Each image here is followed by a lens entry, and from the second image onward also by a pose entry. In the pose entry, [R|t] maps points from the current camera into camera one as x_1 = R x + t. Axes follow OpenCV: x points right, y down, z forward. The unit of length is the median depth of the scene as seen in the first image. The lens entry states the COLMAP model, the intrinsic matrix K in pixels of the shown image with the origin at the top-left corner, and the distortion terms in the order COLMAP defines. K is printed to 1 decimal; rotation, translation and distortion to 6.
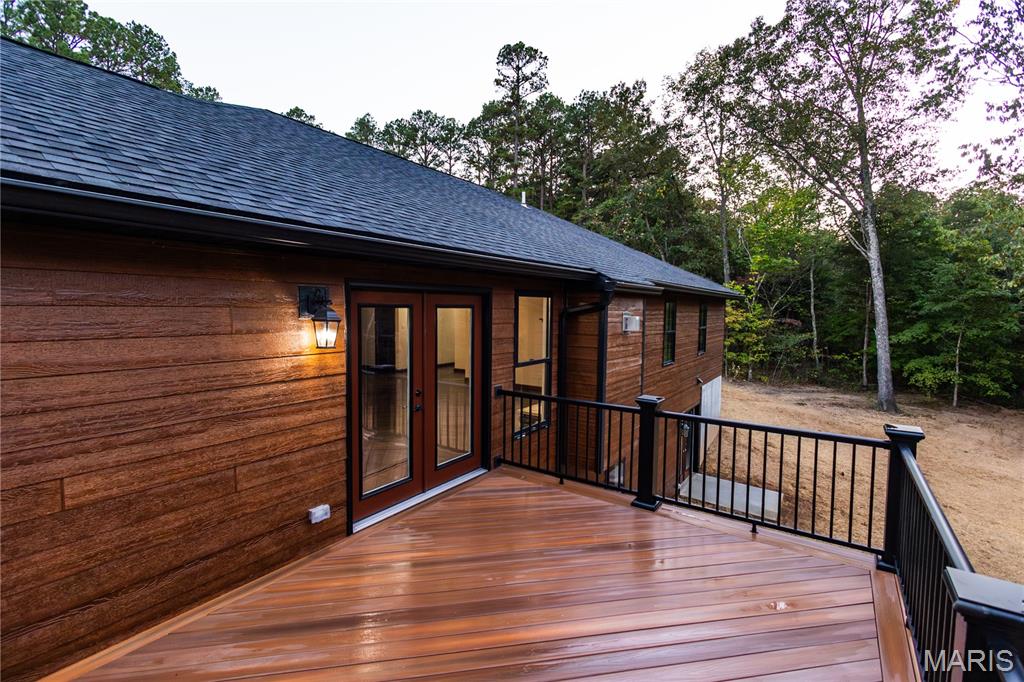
lens RADIAL K [[482.4, 0, 512.0], [0, 482.4, 341.0], [0, 0, 1]] dist [0.013607, -0.000257]
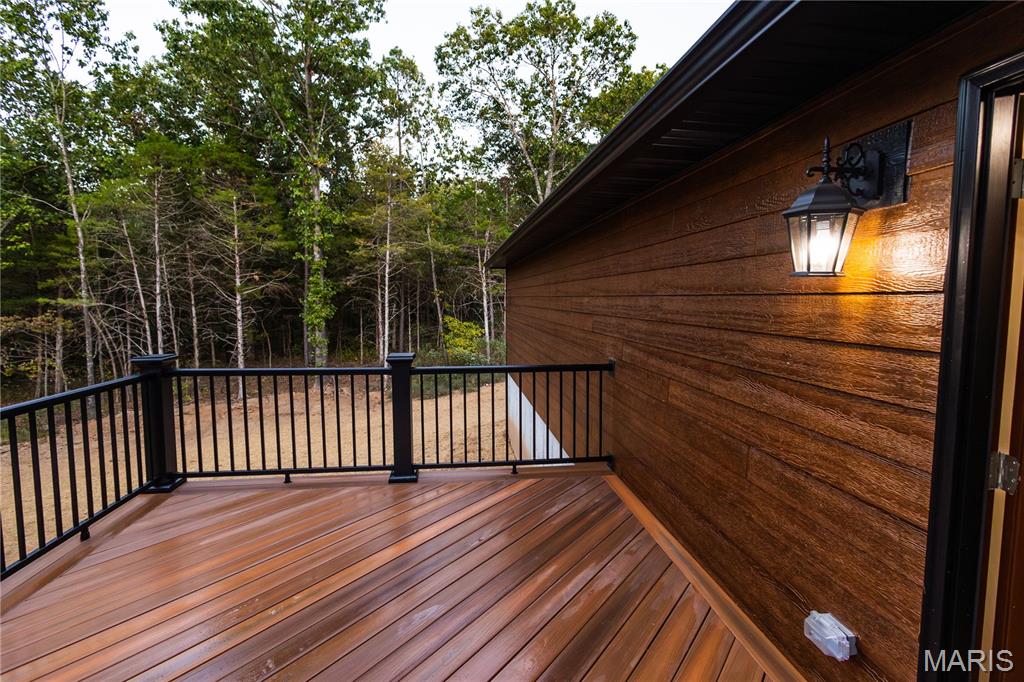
lens RADIAL K [[482.4, 0, 512.0], [0, 482.4, 341.0], [0, 0, 1]] dist [0.013607, -0.000257]
pose [[-0.758327, 0.047381, -0.650151, 0.142990], [-0.052635, 0.989648, 0.133515, 0.030534], [0.649746, 0.135468, -0.747983, 1.224911]]
